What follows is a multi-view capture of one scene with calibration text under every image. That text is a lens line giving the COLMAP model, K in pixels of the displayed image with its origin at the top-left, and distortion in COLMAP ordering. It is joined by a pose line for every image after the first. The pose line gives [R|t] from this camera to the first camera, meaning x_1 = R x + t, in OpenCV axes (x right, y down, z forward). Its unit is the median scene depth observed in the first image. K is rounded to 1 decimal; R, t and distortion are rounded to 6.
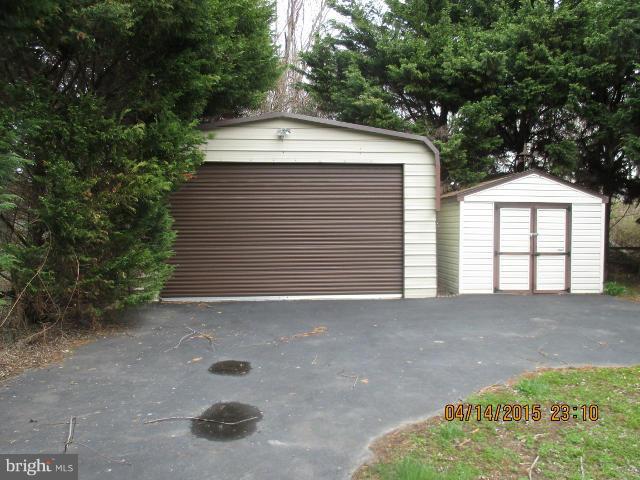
lens RADIAL K [[538.2, 0, 322.2], [0, 538.2, 236.8], [0, 0, 1]] dist [-0.018460, 0.006815]
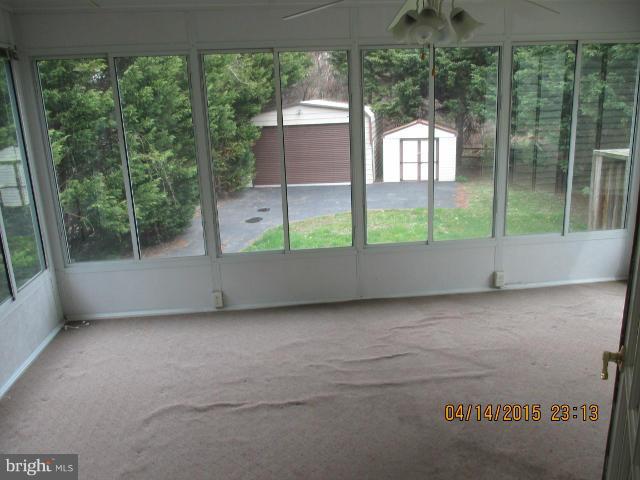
lens RADIAL K [[538.2, 0, 322.2], [0, 538.2, 236.8], [0, 0, 1]] dist [-0.018460, 0.006815]
pose [[0.969421, 0.013386, -0.245039, 0.545191], [0.045769, 0.971130, 0.234120, -0.195972], [0.241098, -0.238176, 0.940821, -1.139254]]
